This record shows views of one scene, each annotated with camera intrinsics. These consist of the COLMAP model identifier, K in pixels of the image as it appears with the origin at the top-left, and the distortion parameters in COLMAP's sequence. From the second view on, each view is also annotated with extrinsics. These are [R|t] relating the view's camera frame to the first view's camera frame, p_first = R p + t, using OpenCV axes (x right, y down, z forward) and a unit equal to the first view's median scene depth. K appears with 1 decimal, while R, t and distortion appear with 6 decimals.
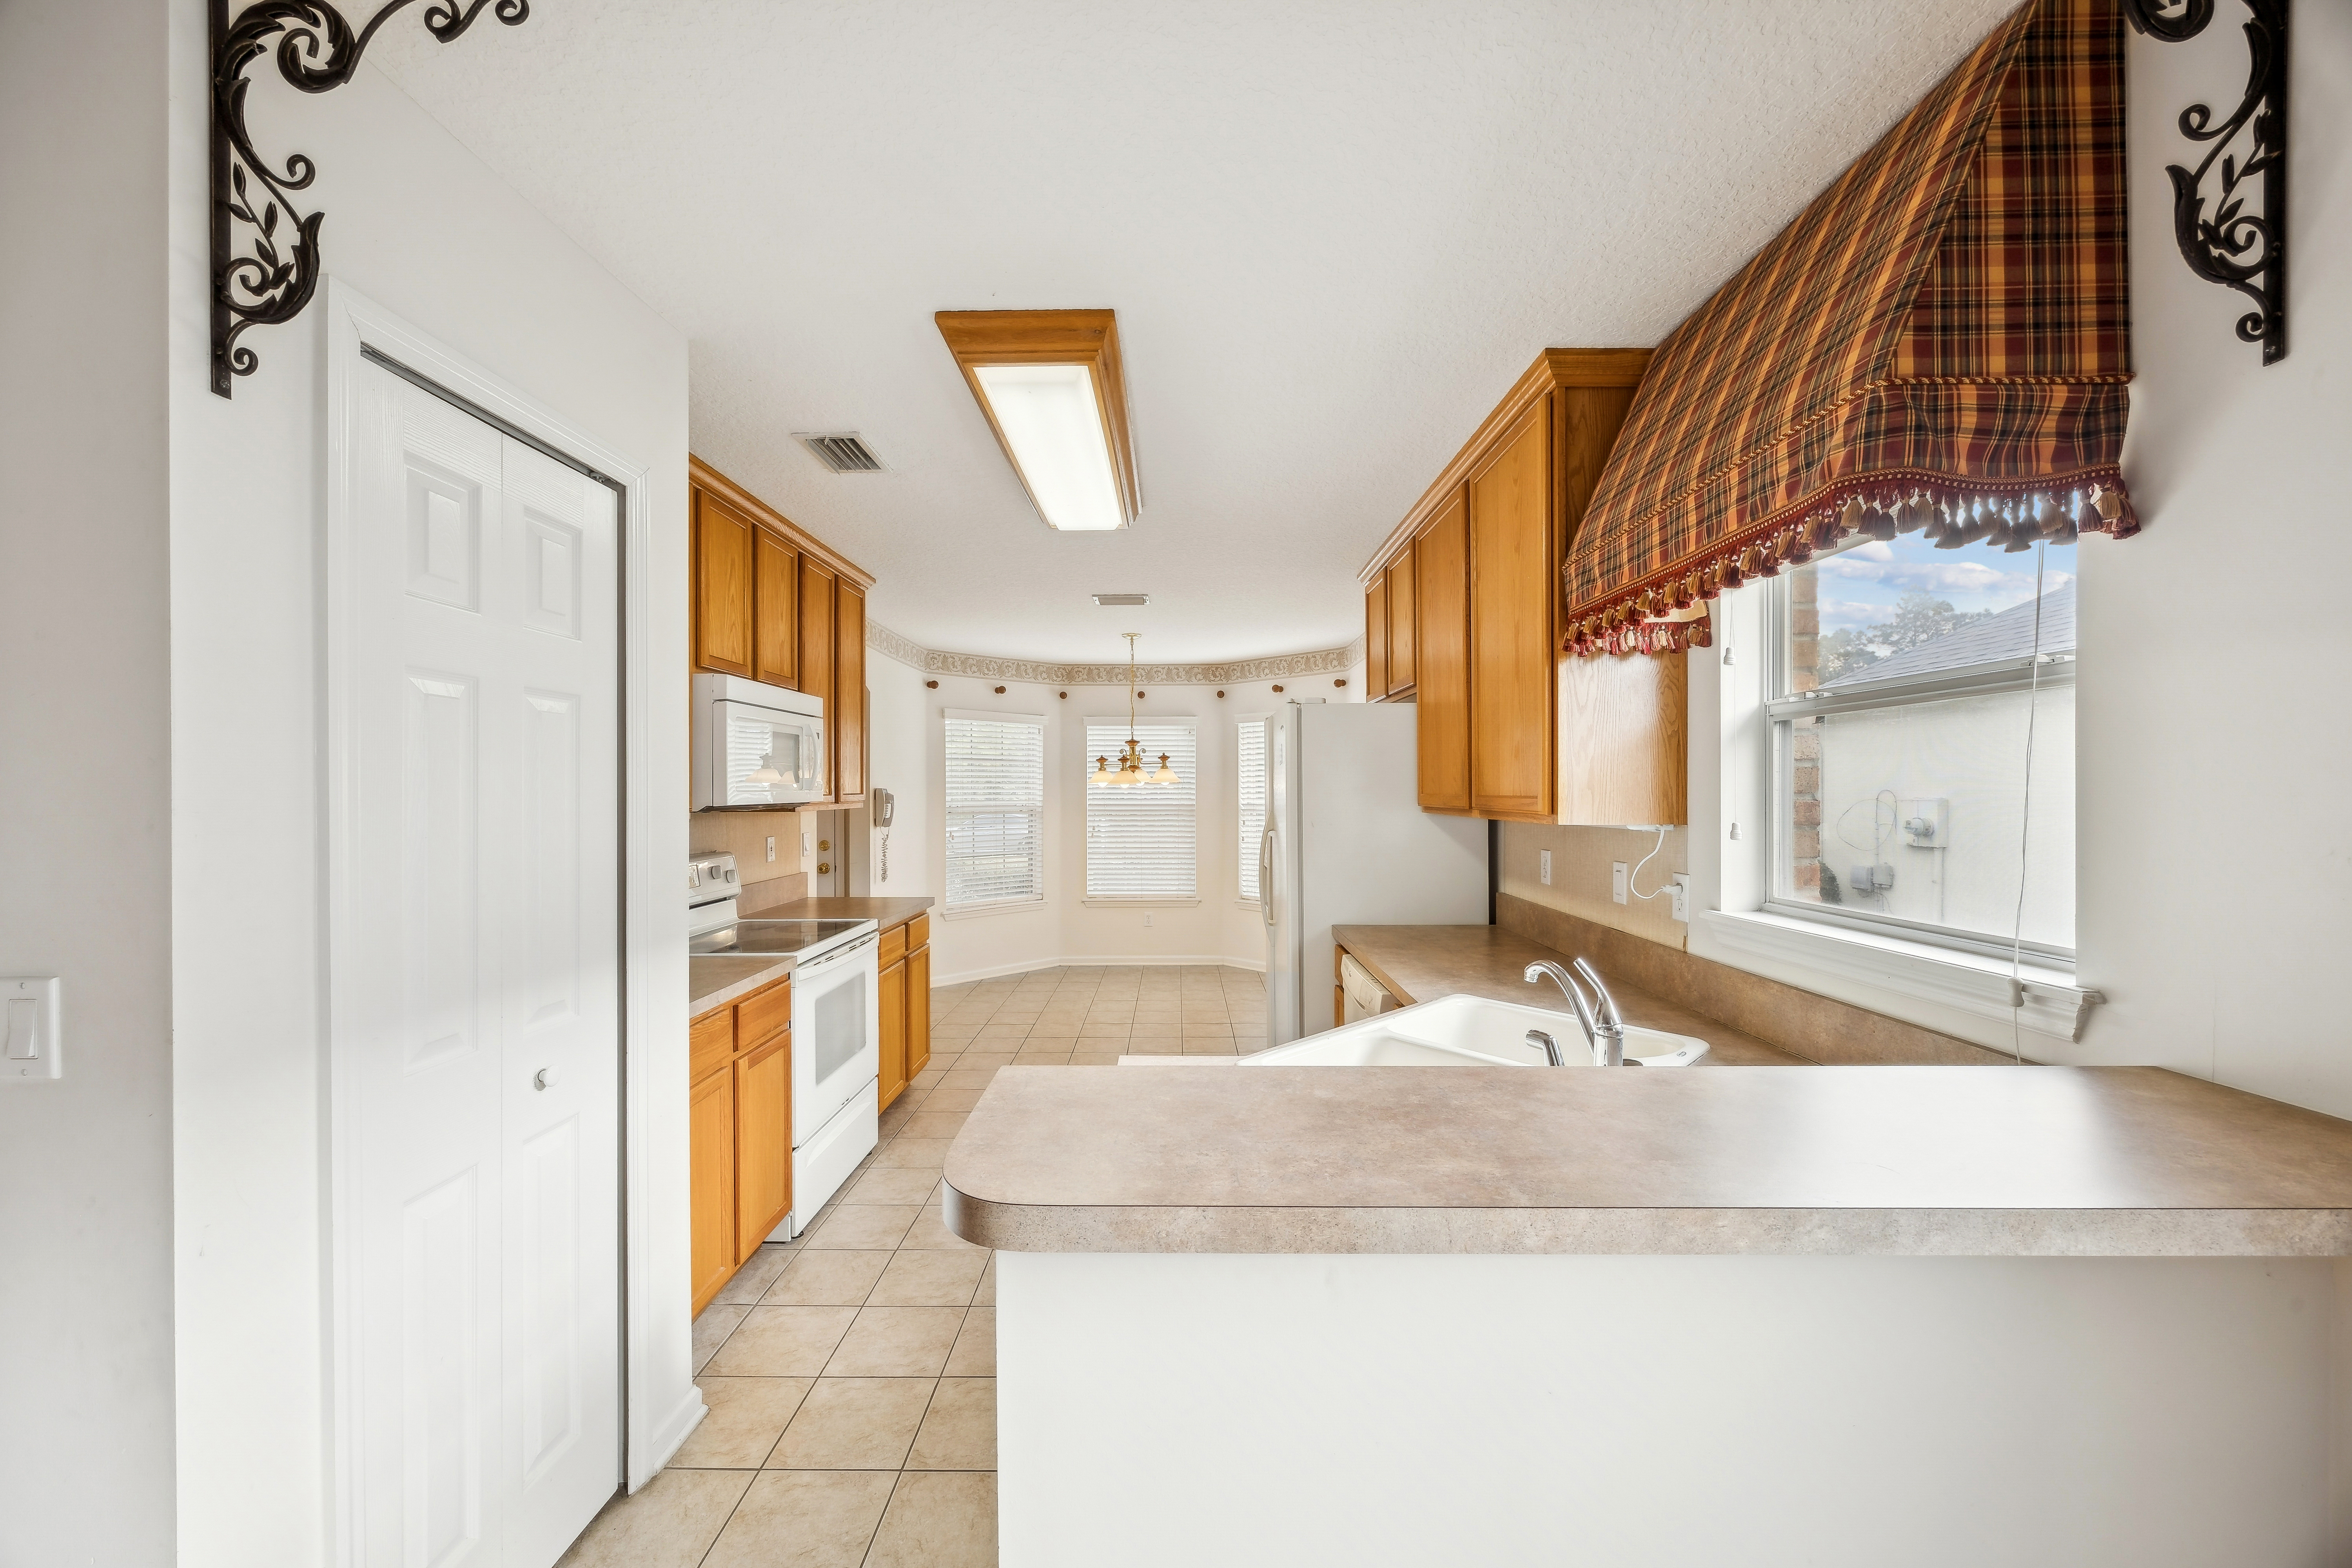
lens RADIAL K [[895.0, 0, 1178.3], [0, 895.0, 794.4], [0, 0, 1]] dist [-0.001229, -0.000478]
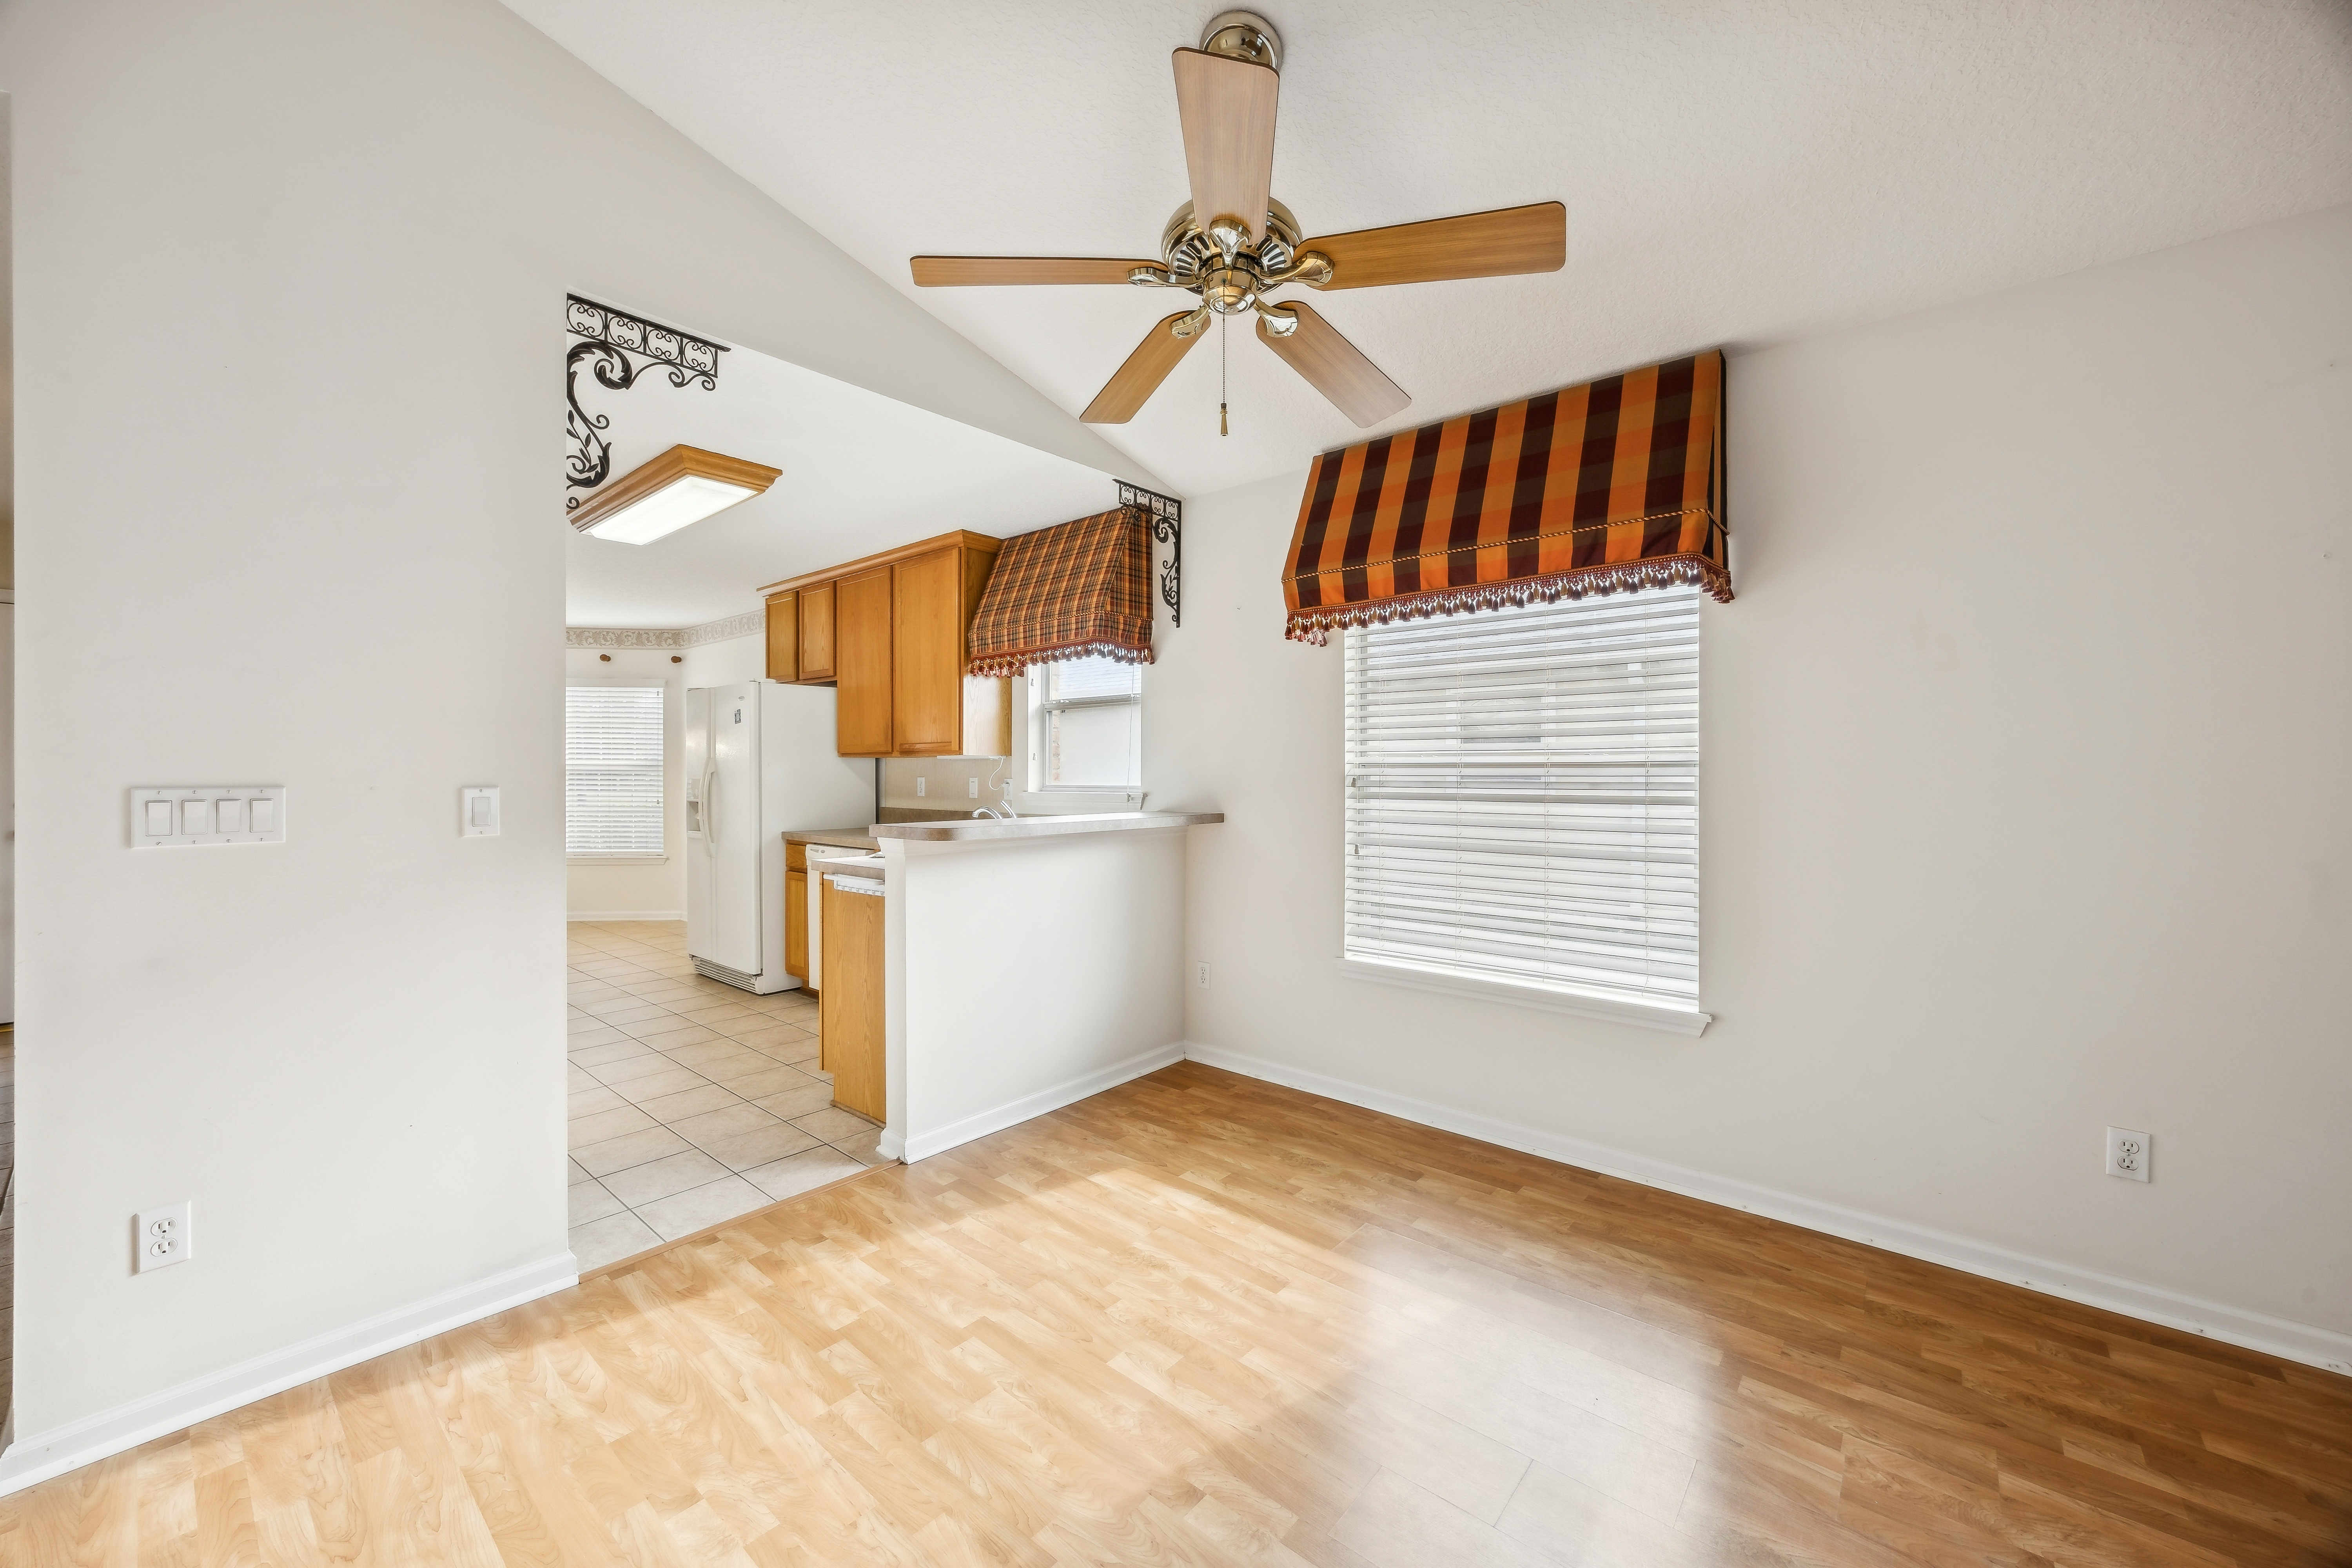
lens RADIAL K [[895.0, 0, 1173.2], [0, 895.0, 772.5], [0, 0, 1]] dist [-0.001229, -0.000478]
pose [[0.649368, 0.005236, 0.760456, -0.915374], [-0.002158, 0.999985, -0.005042, 0.092169], [-0.760471, 0.001632, 0.649370, -0.793676]]
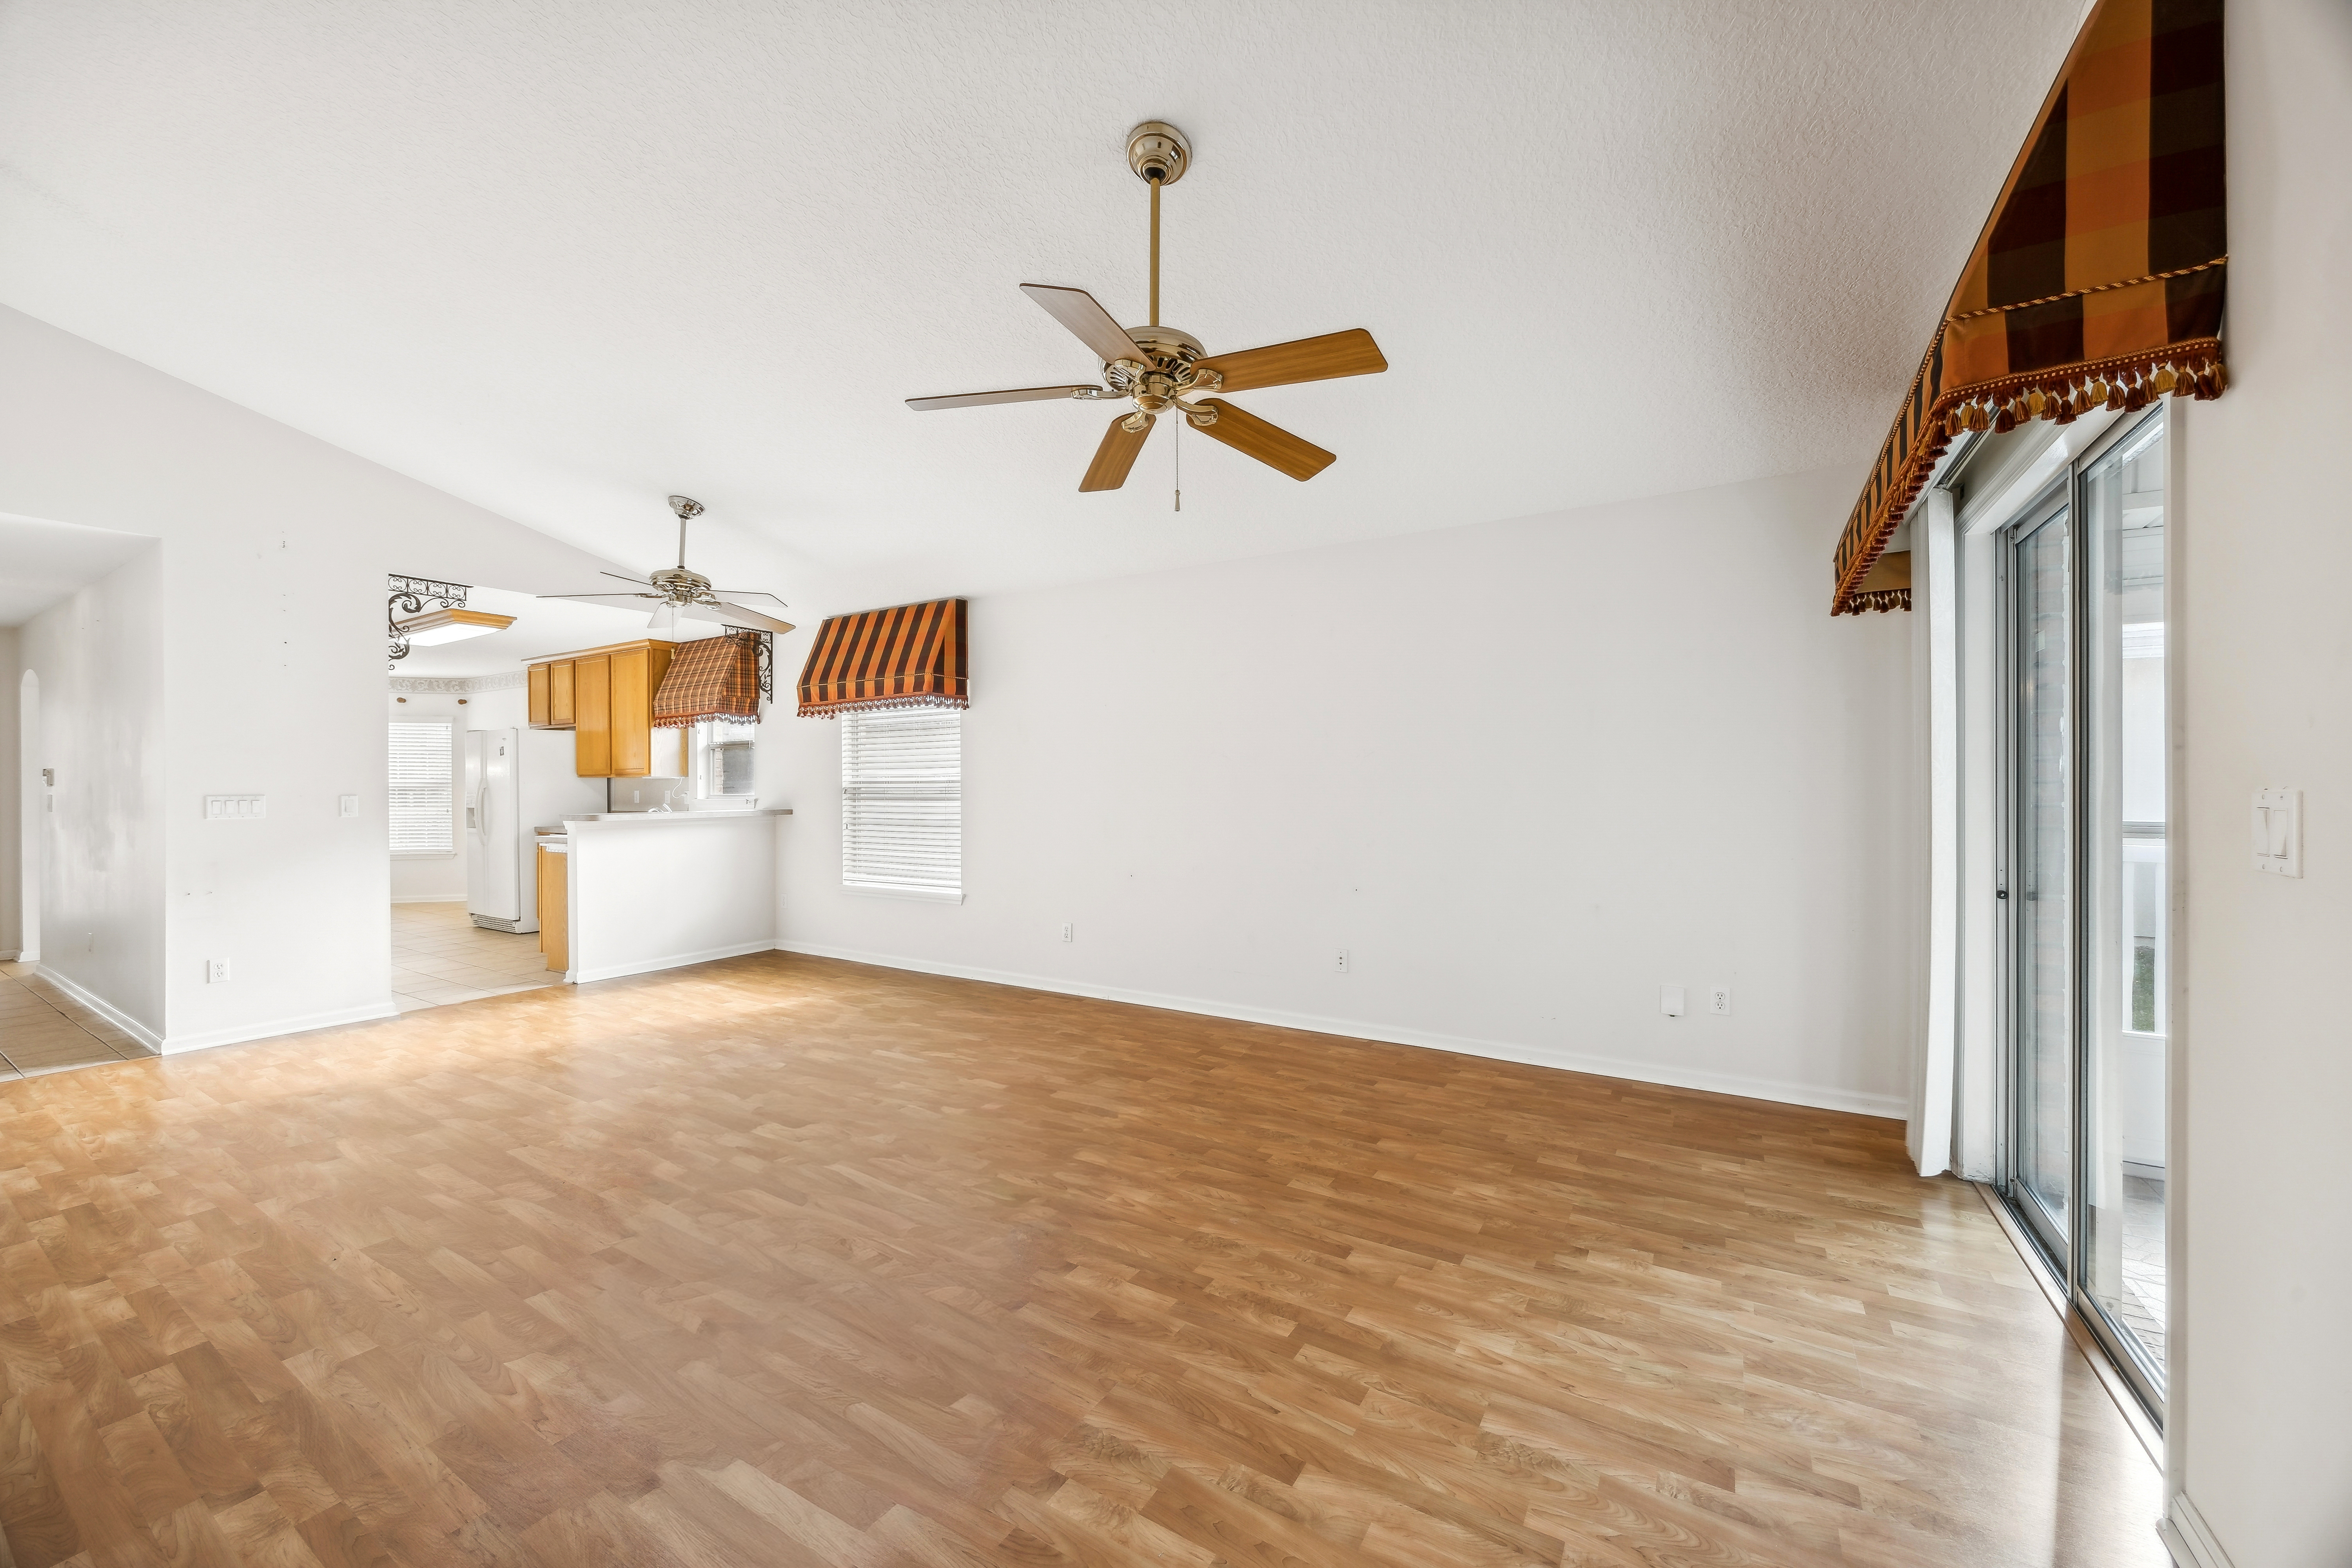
lens RADIAL K [[895.0, 0, 1181.7], [0, 895.0, 785.4], [0, 0, 1]] dist [-0.001229, -0.000478]
pose [[0.522815, 0.001702, 0.852444, -1.534960], [0.004093, 0.999981, -0.004507, 0.099152], [-0.852436, 0.005846, 0.522799, -2.702326]]
